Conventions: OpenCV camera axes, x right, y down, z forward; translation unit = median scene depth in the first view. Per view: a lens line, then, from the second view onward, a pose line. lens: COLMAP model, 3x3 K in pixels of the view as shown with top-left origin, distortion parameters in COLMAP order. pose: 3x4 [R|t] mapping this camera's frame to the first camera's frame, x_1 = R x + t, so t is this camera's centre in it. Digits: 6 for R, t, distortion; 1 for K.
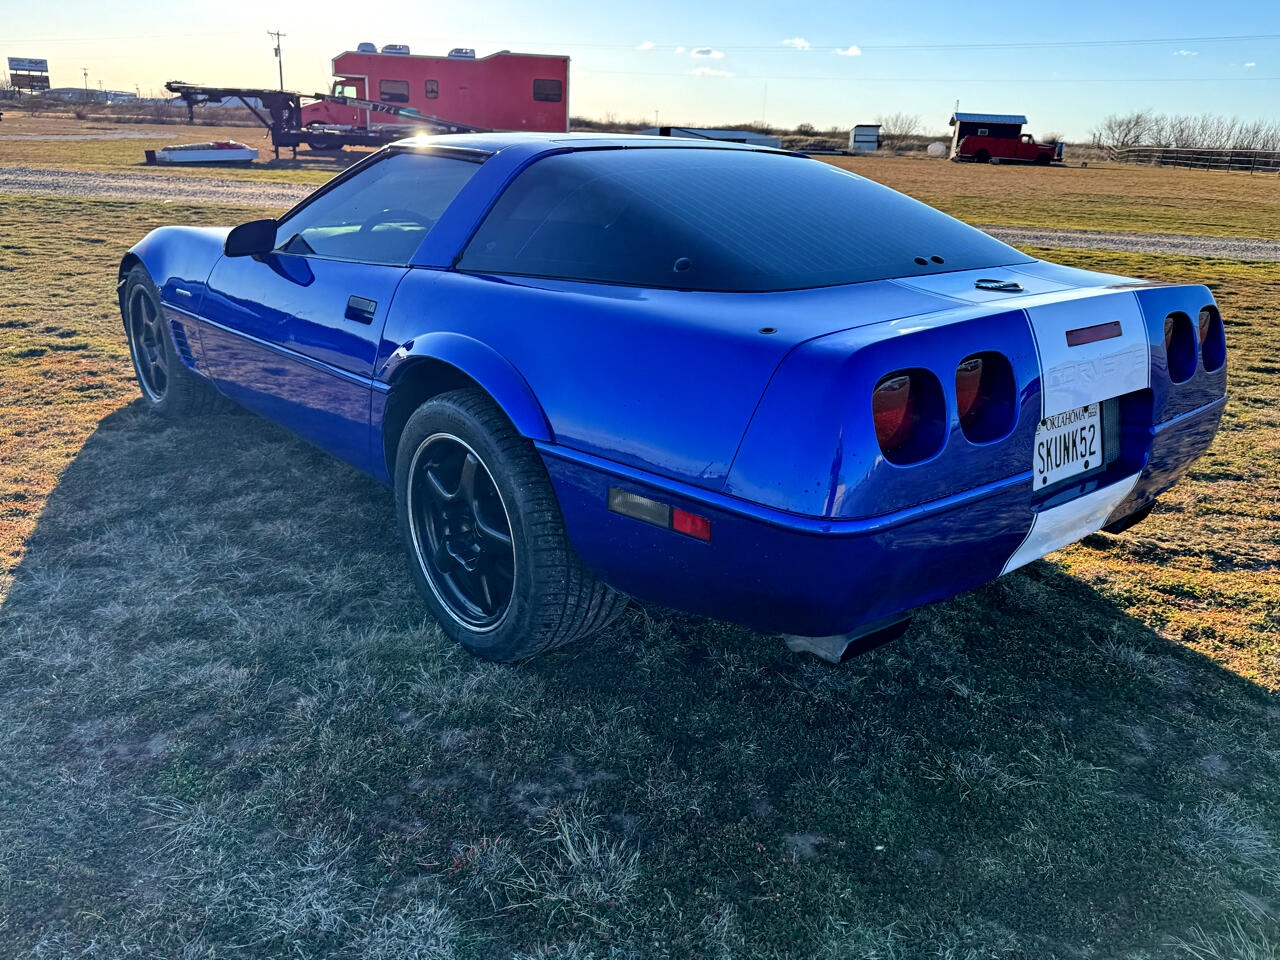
lens RADIAL K [[992.2, 0, 648.8], [0, 992.2, 491.8], [0, 0, 1]] dist [0.033448, -0.036817]
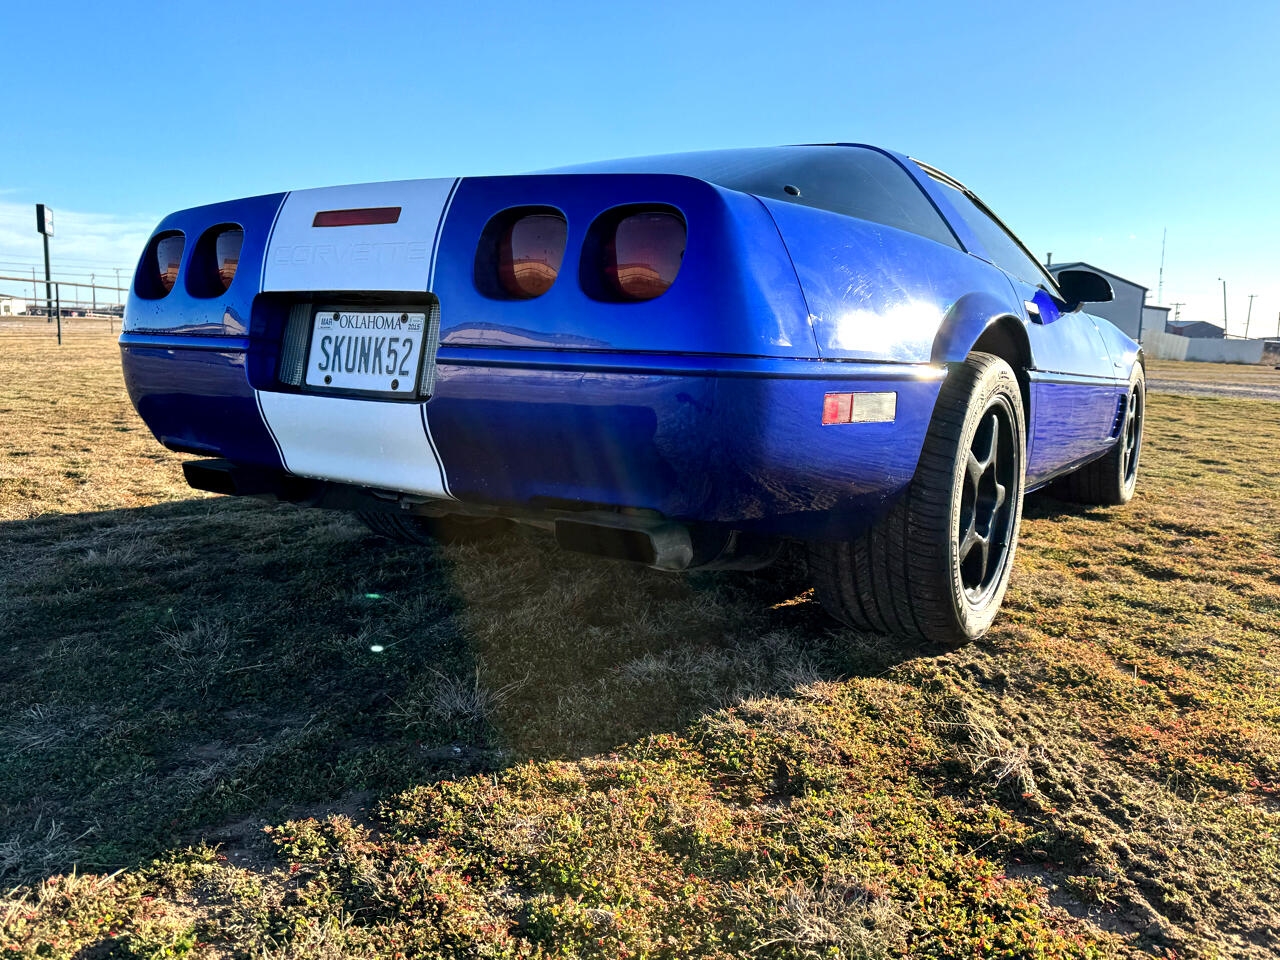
lens RADIAL K [[998.6, 0, 646.0], [0, 998.6, 474.6], [0, 0, 1]] dist [0.048456, -0.059015]
pose [[0.274386, 0.103984, -0.955981, 1.000098], [-0.347827, 0.937556, 0.002147, -0.024282], [0.896509, 0.331927, 0.293420, 0.743908]]
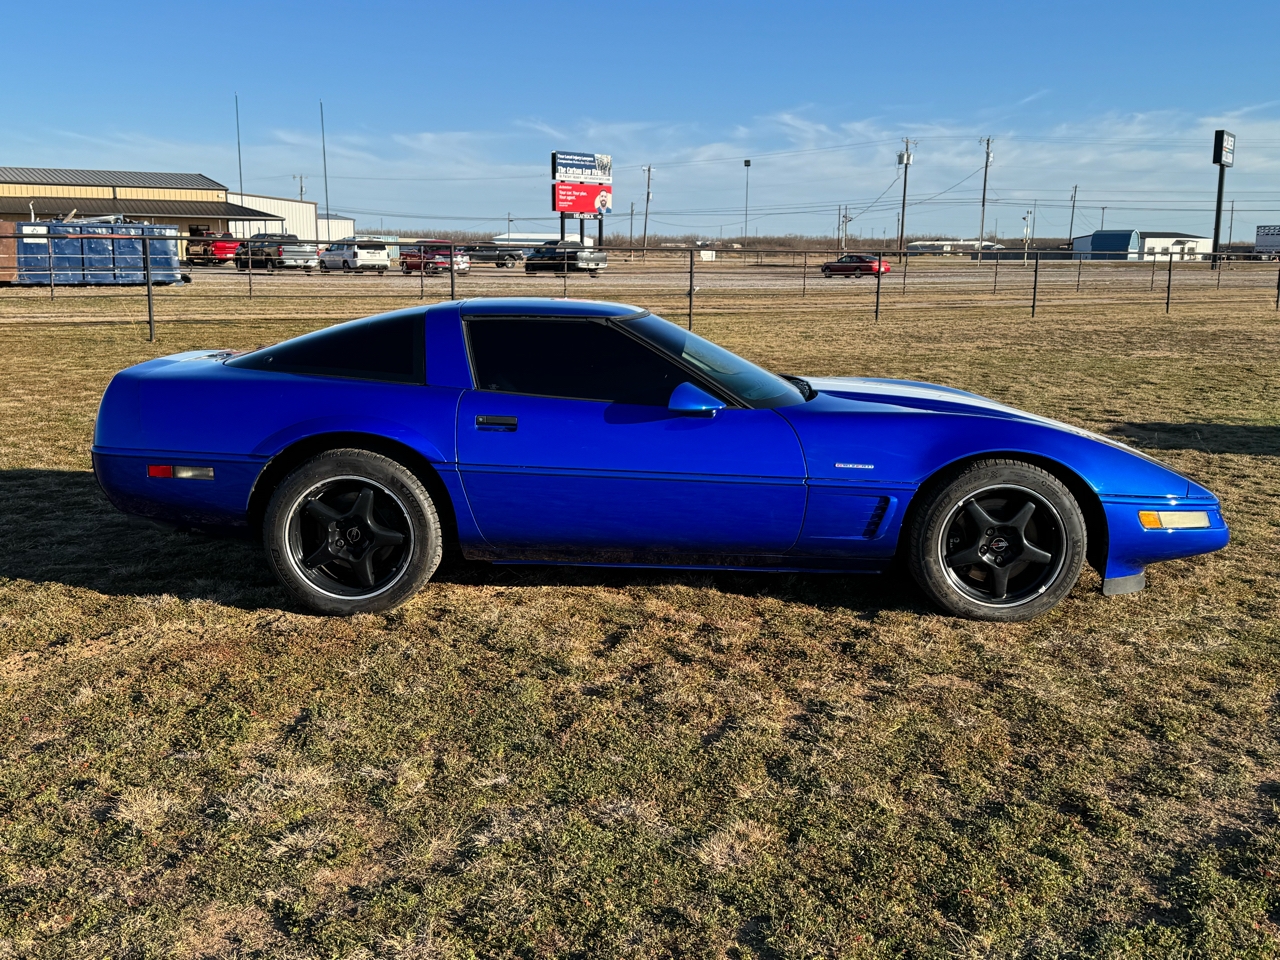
lens RADIAL K [[1228.4, 0, 639.9], [0, 1228.4, 496.9], [0, 0, 1]] dist [0.200203, -0.421625]
pose [[-0.643085, 0.104635, -0.758613, 1.309287], [-0.293023, 0.881611, 0.369999, -0.865656], [0.707516, 0.460232, -0.536291, 2.355093]]
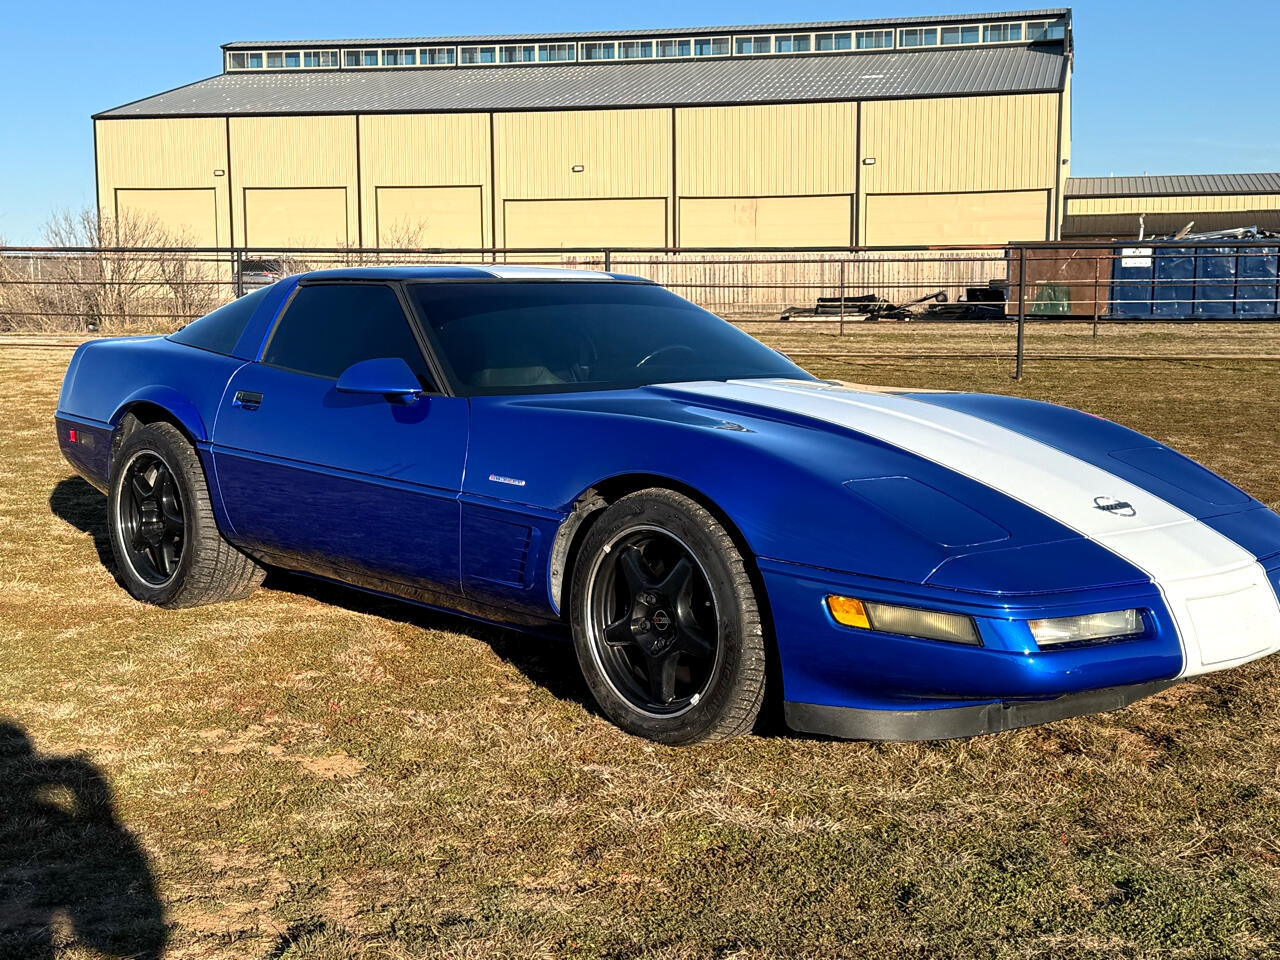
lens RADIAL K [[1742.6, 0, 643.3], [0, 1742.6, 481.9], [0, 0, 1]] dist [0.147717, -0.101167]
pose [[-0.998366, -0.029214, -0.049109, -0.178773], [-0.048018, 0.894787, 0.443903, -1.115717], [0.030974, 0.445536, -0.894728, 3.140053]]
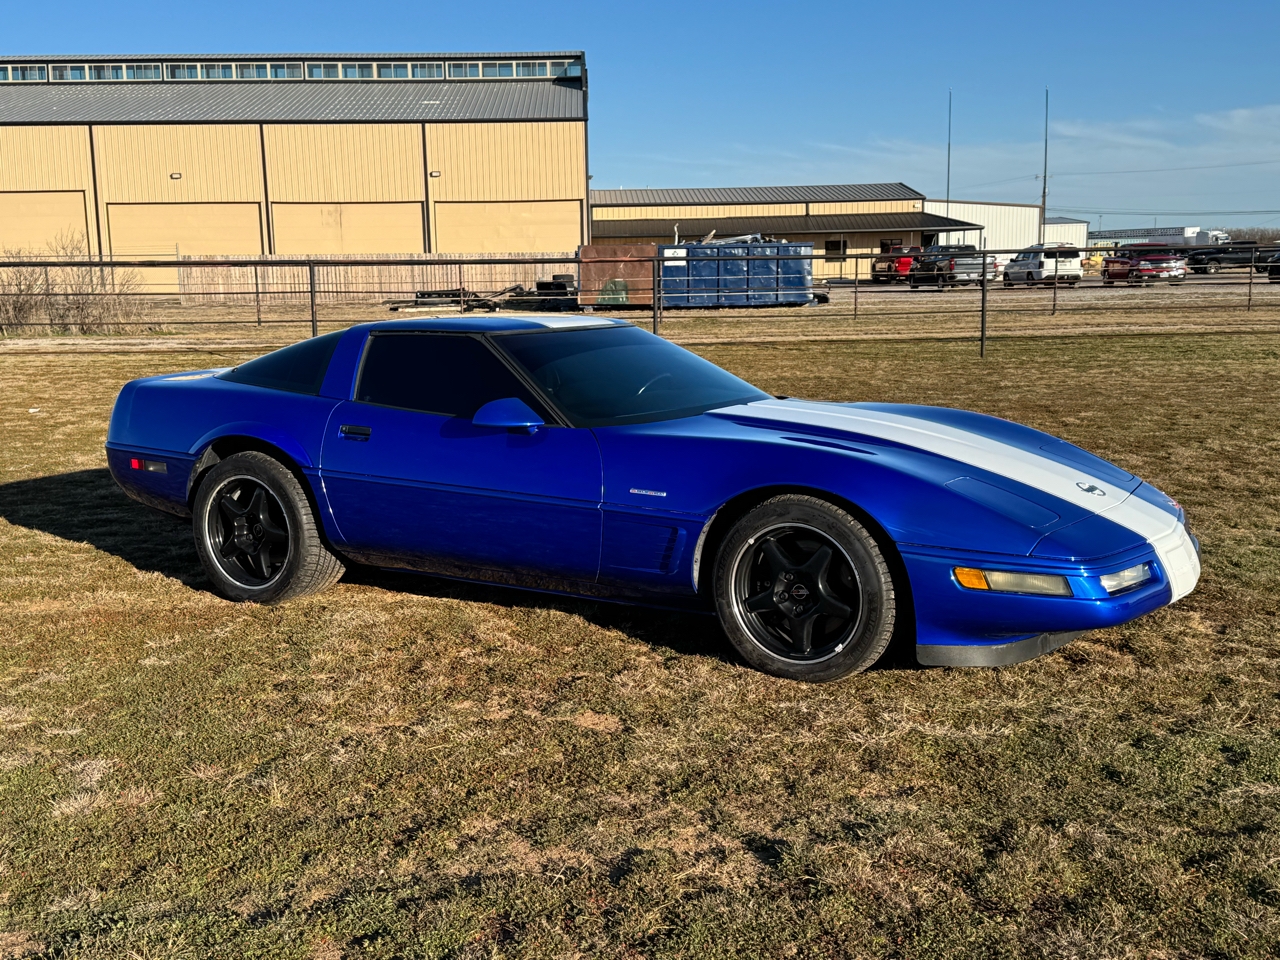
lens RADIAL K [[1438.9, 0, 640.0], [0, 1438.9, 497.1], [0, 0, 1]] dist [0.192979, -0.424308]
pose [[-0.945286, 0.029738, -0.324885, 0.460325], [-0.128847, 0.880851, 0.455521, -1.185135], [0.299722, 0.472458, -0.828825, 3.138086]]
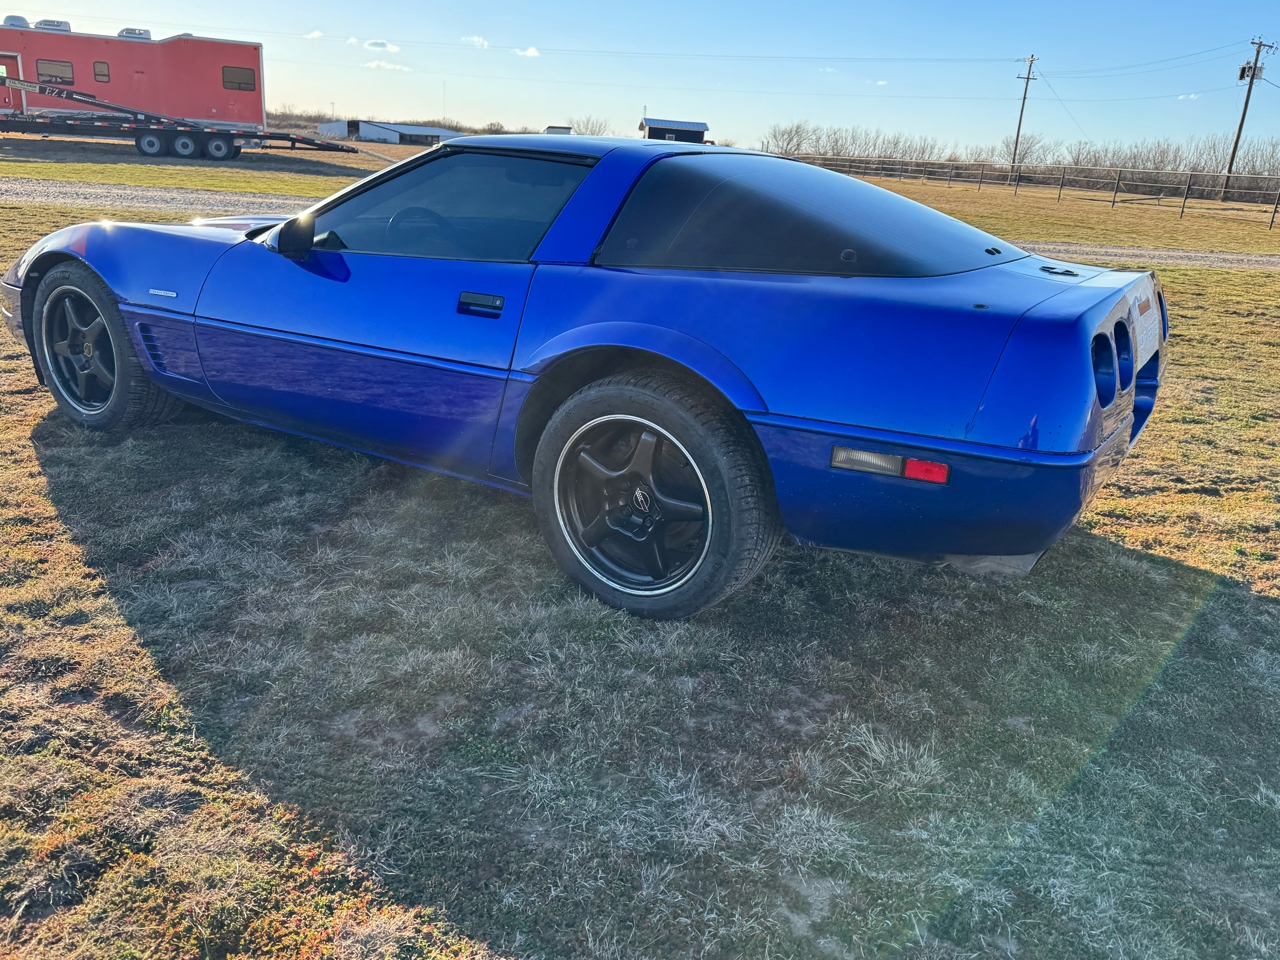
lens RADIAL K [[998.6, 0, 646.0], [0, 998.6, 474.6], [0, 0, 1]] dist [0.048456, -0.059015]
pose [[0.955063, -0.070427, 0.287913, -0.400527], [0.075102, 0.997162, -0.005211, 0.011870], [-0.286729, 0.026600, 0.957642, -0.045457]]
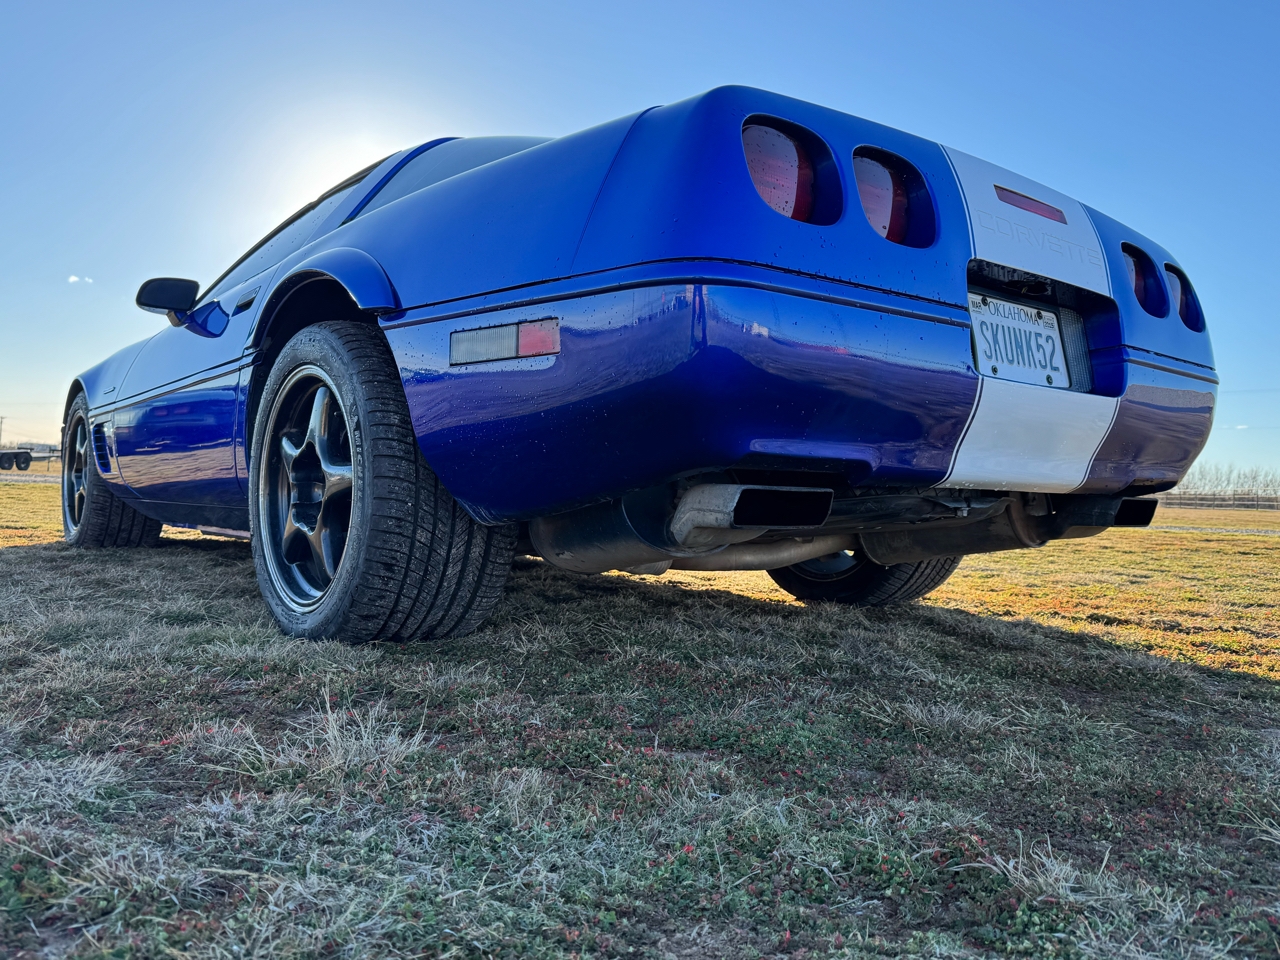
lens RADIAL K [[992.2, 0, 648.8], [0, 992.2, 491.8], [0, 0, 1]] dist [0.033448, -0.036817]
pose [[0.999629, 0.000074, -0.027235, 0.097665], [-0.009278, 0.941097, -0.338009, 0.265583], [0.025605, 0.338137, 0.940749, 0.184277]]
